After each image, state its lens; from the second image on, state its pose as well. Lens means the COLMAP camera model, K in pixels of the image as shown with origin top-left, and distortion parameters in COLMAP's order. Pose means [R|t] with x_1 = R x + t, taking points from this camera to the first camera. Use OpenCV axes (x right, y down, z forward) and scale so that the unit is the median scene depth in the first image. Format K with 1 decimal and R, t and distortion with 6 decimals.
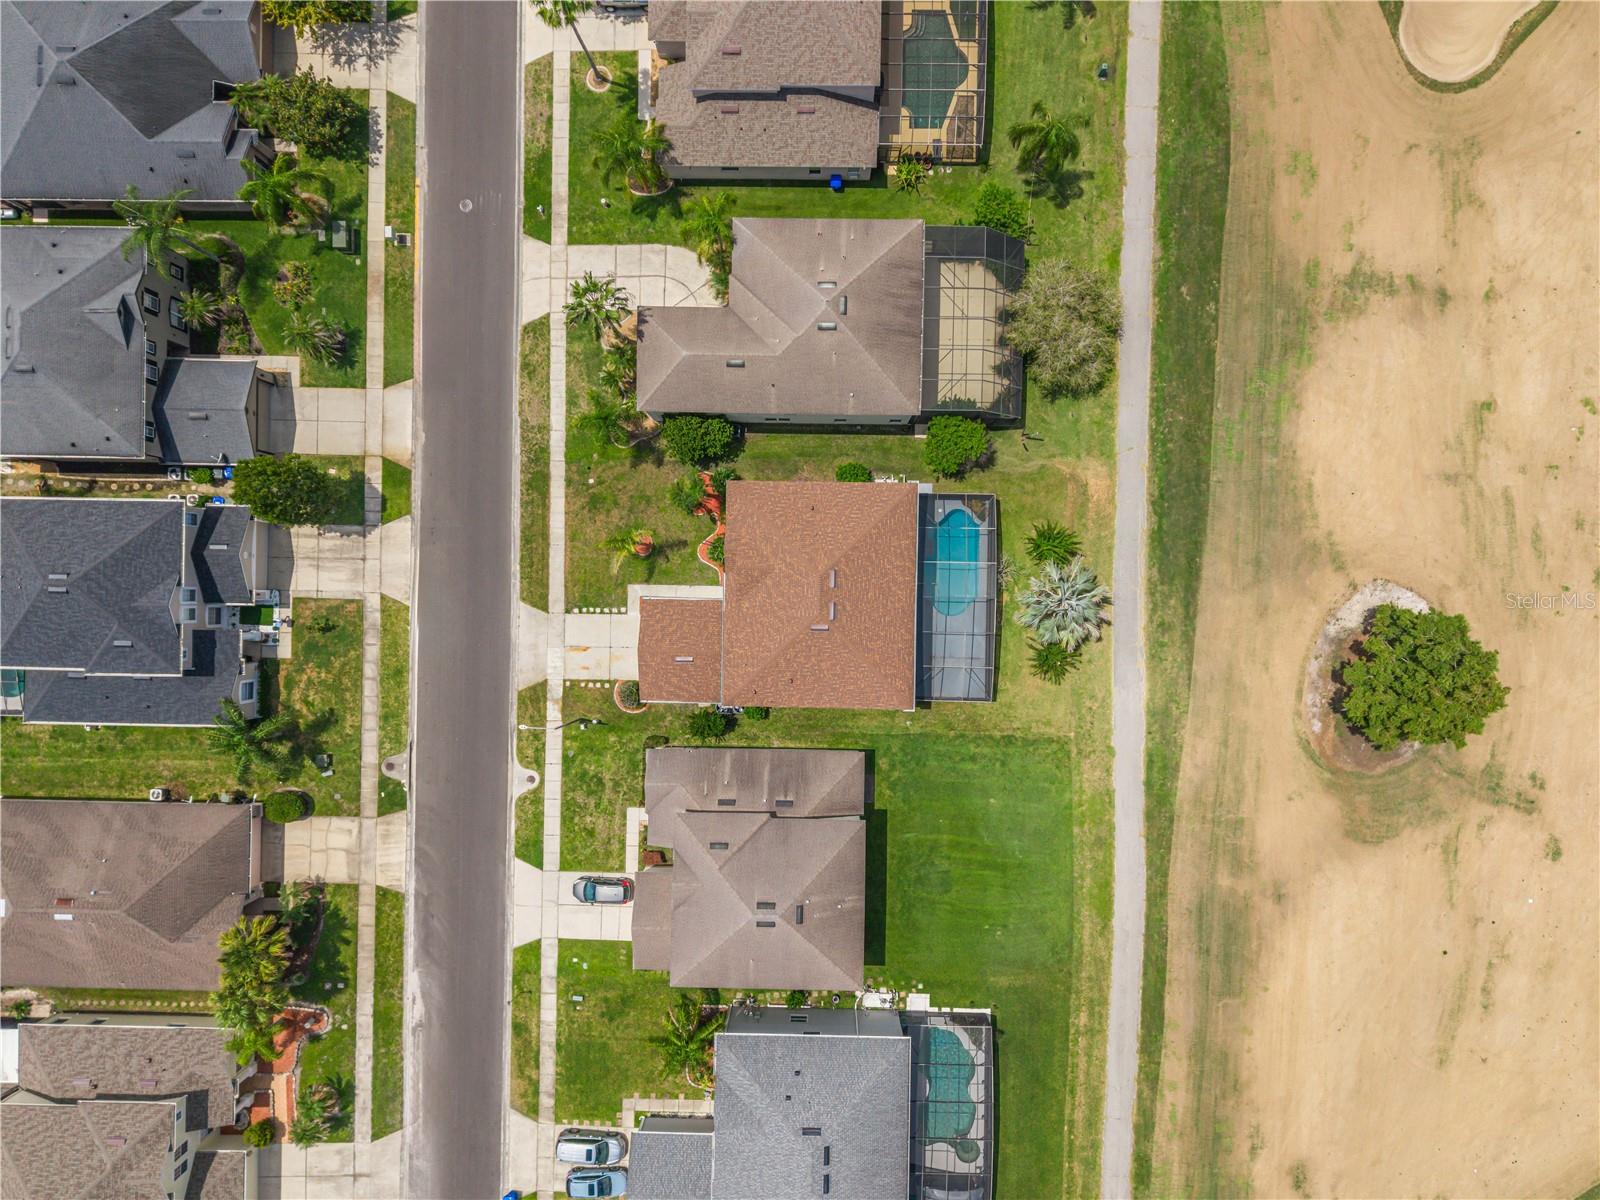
lens RADIAL K [[1082.2, 0, 800.0], [0, 1082.2, 600.0], [0, 0, 1]] dist [0.063847, -0.087032]
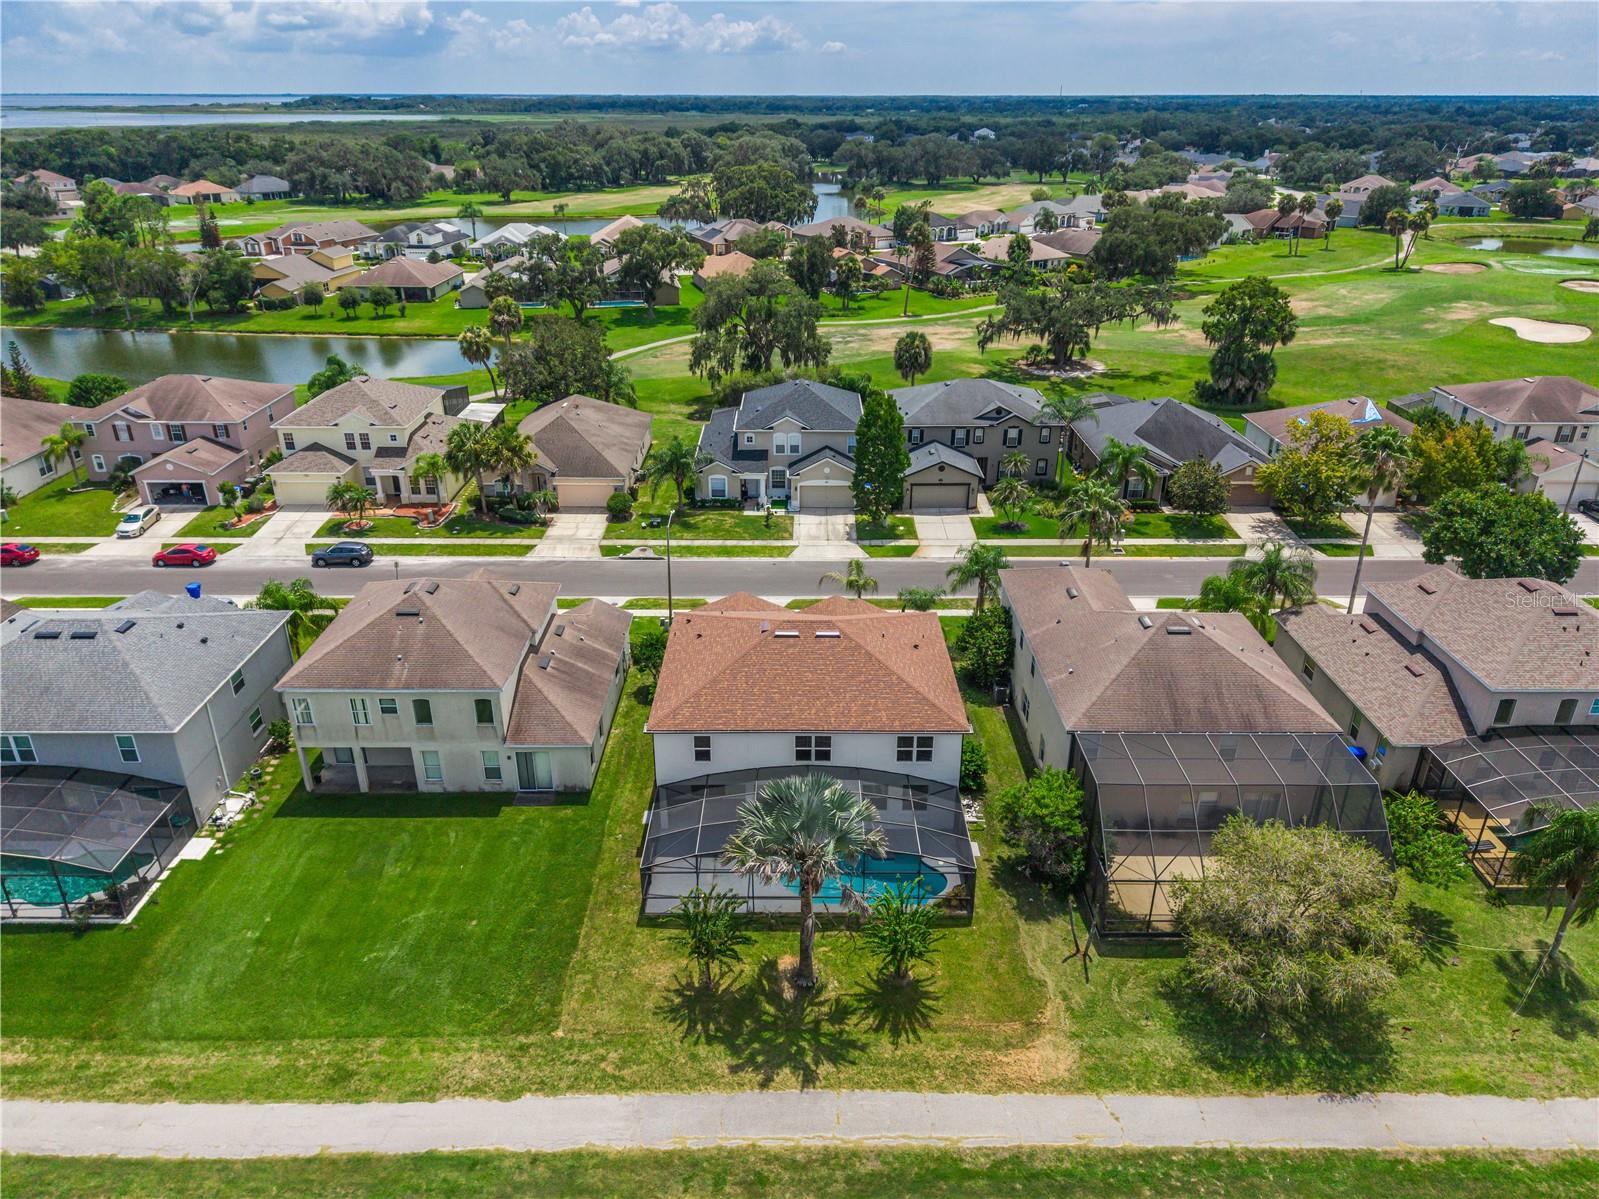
lens RADIAL K [[1081.6, 0, 799.5], [0, 1081.6, 599.5], [0, 0, 1]] dist [0.063847, -0.087032]
pose [[0.018364, 0.434909, -0.900287, 0.645448], [-0.999791, -0.000134, -0.020458, 0.015823], [-0.009018, 0.900474, 0.434815, 0.569818]]
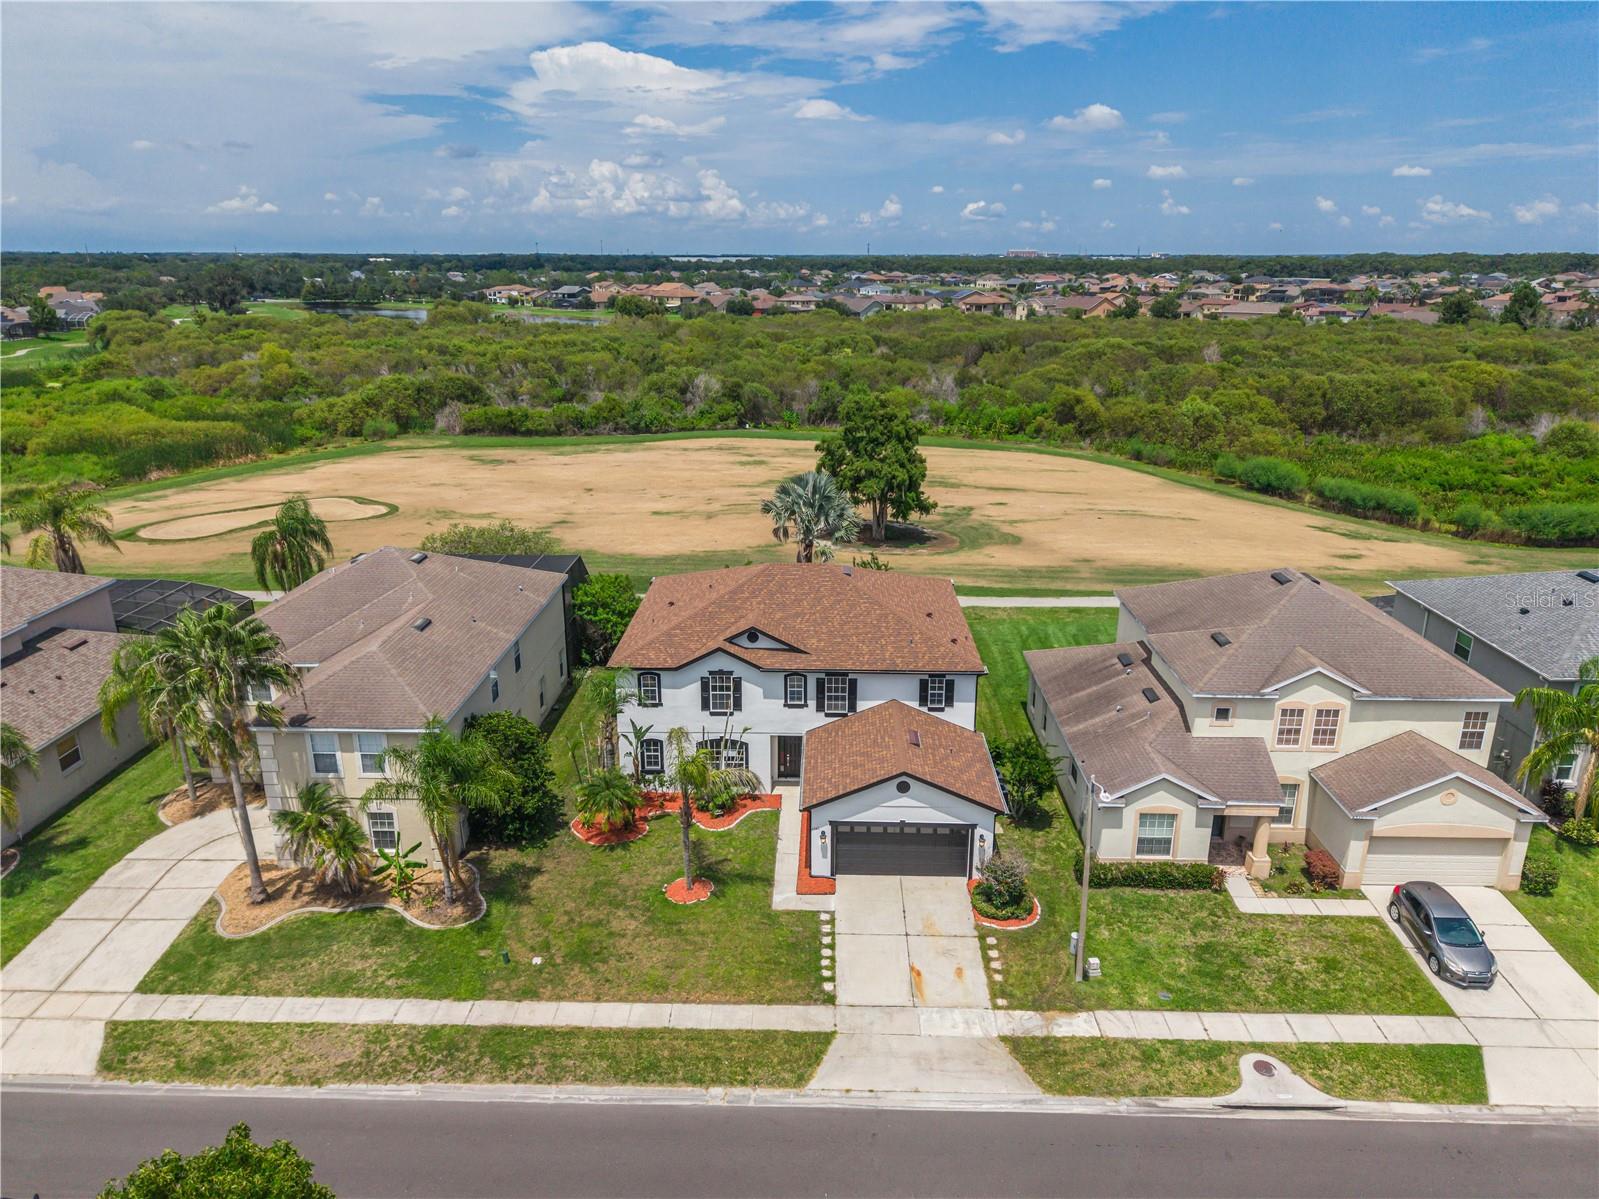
lens RADIAL K [[1066.6, 0, 799.5], [0, 1066.6, 599.5], [0, 0, 1]] dist [0.050998, -0.064379]
pose [[0.011214, -0.290398, 0.956840, -0.571919], [0.999931, -0.000094, -0.011747, 0.003339], [0.003501, 0.956906, 0.290377, 0.732003]]
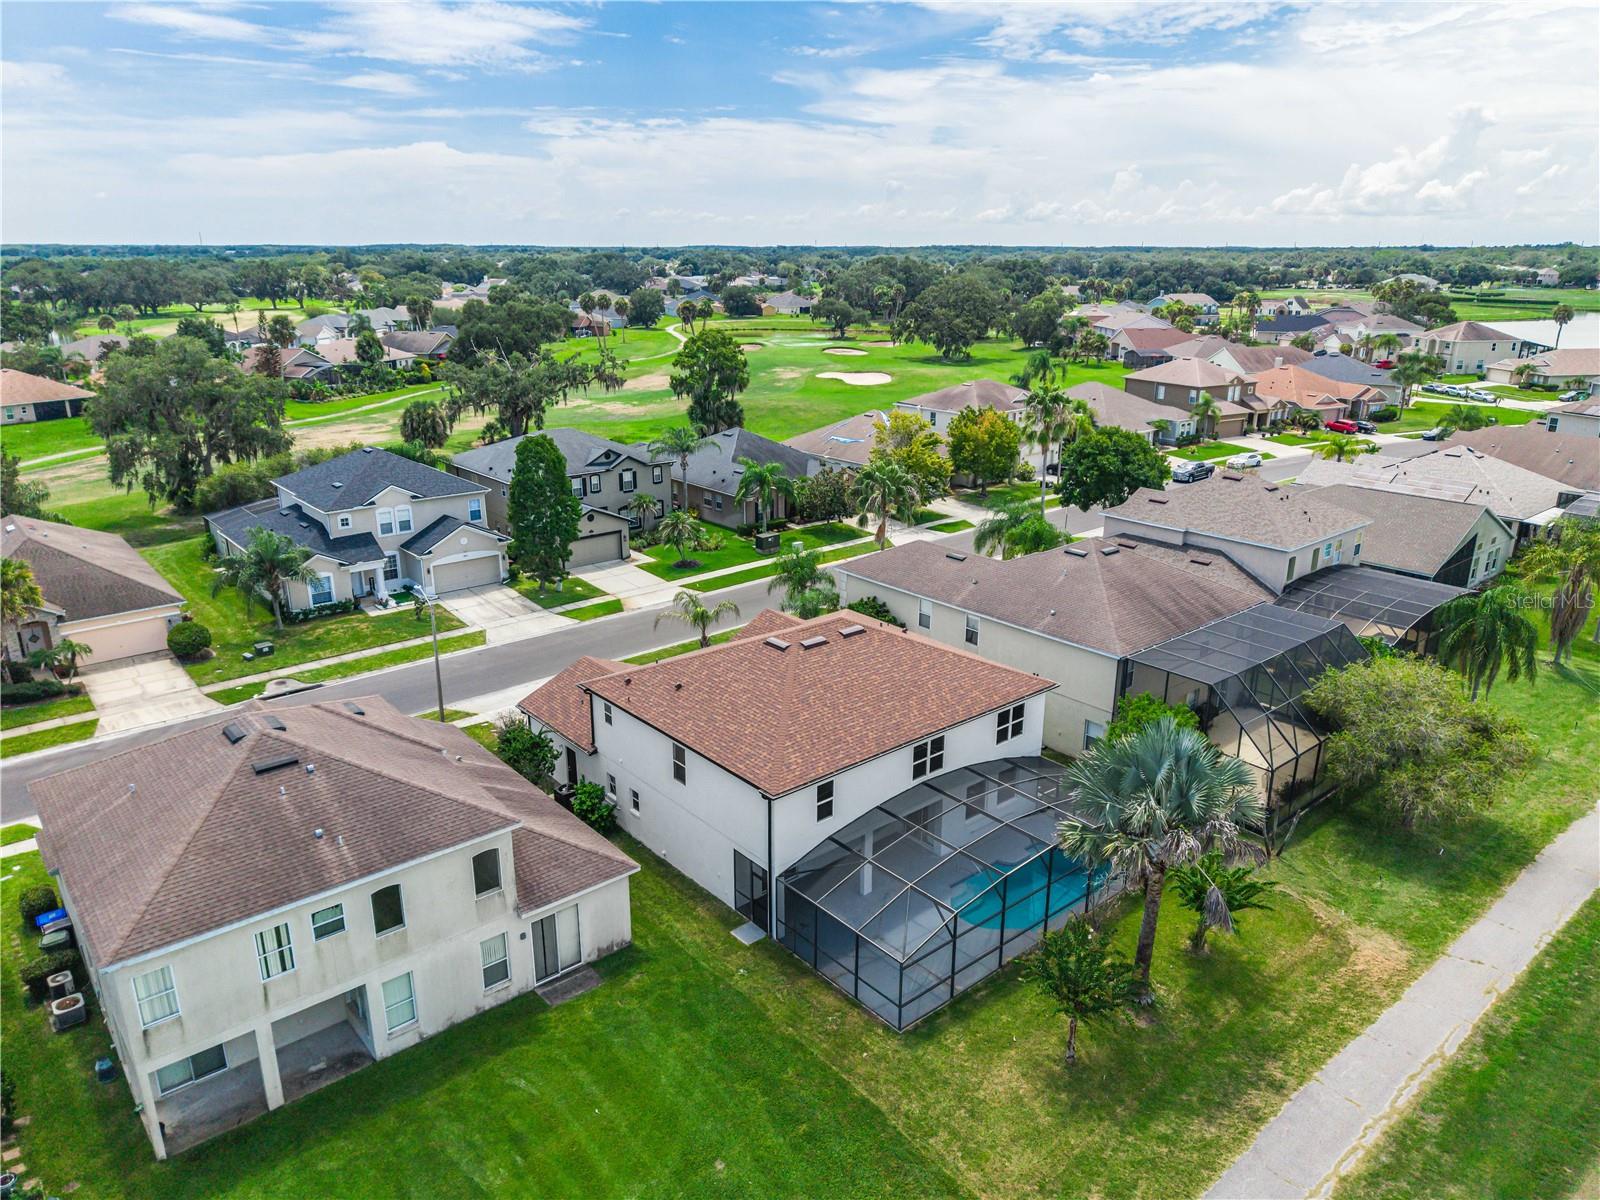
lens RADIAL K [[1082.2, 0, 800.0], [0, 1082.2, 600.0], [0, 0, 1]] dist [0.063847, -0.087032]
pose [[0.661469, 0.246253, -0.708392, 0.406827], [-0.749781, 0.195799, -0.632053, 0.357478], [-0.016942, 0.949222, 0.314151, 0.699647]]
